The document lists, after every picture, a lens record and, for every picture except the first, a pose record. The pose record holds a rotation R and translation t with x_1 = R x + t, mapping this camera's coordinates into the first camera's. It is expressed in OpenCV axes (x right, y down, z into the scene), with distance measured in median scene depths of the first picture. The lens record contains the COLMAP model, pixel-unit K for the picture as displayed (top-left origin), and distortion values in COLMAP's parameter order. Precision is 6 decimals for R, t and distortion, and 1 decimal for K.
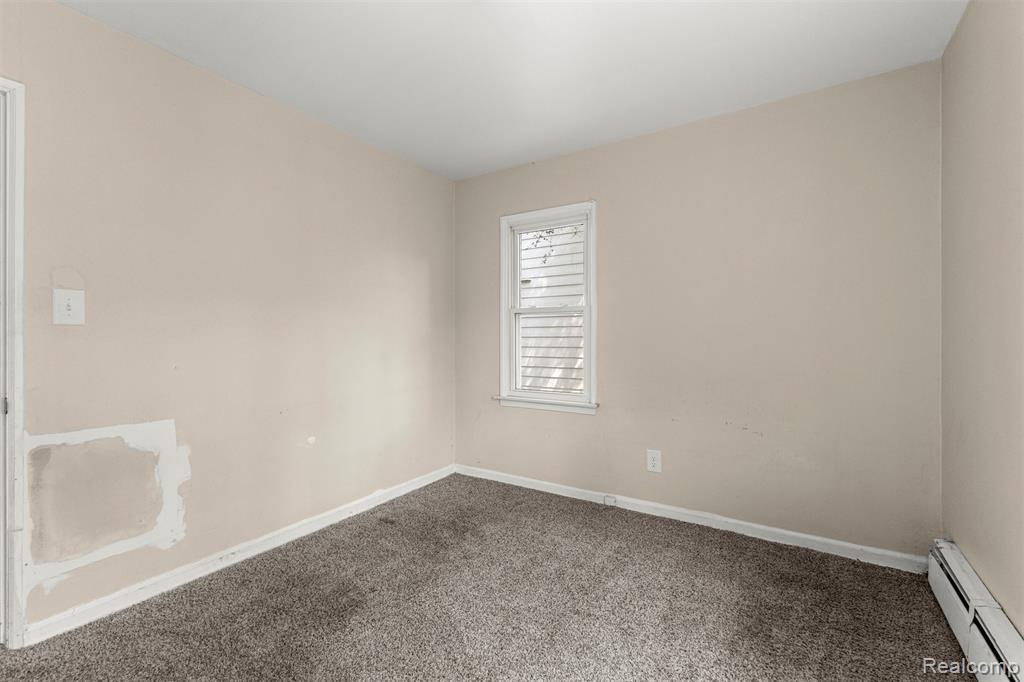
lens RADIAL K [[444.2, 0, 517.4], [0, 444.2, 335.0], [0, 0, 1]] dist [0.009127, -0.001365]
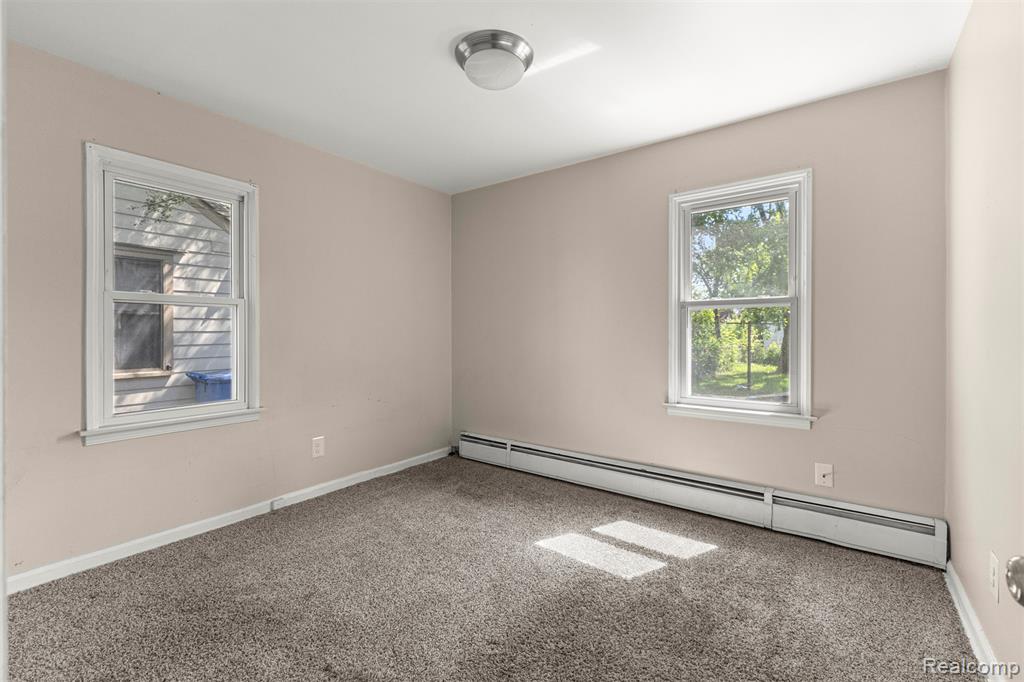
lens RADIAL K [[444.2, 0, 514.3], [0, 444.2, 335.2], [0, 0, 1]] dist [0.009127, -0.001365]
pose [[0.054663, -0.009435, 0.998460, -0.759473], [-0.008412, 0.999916, 0.009909, -0.008724], [-0.998469, -0.008940, 0.054579, 0.455967]]
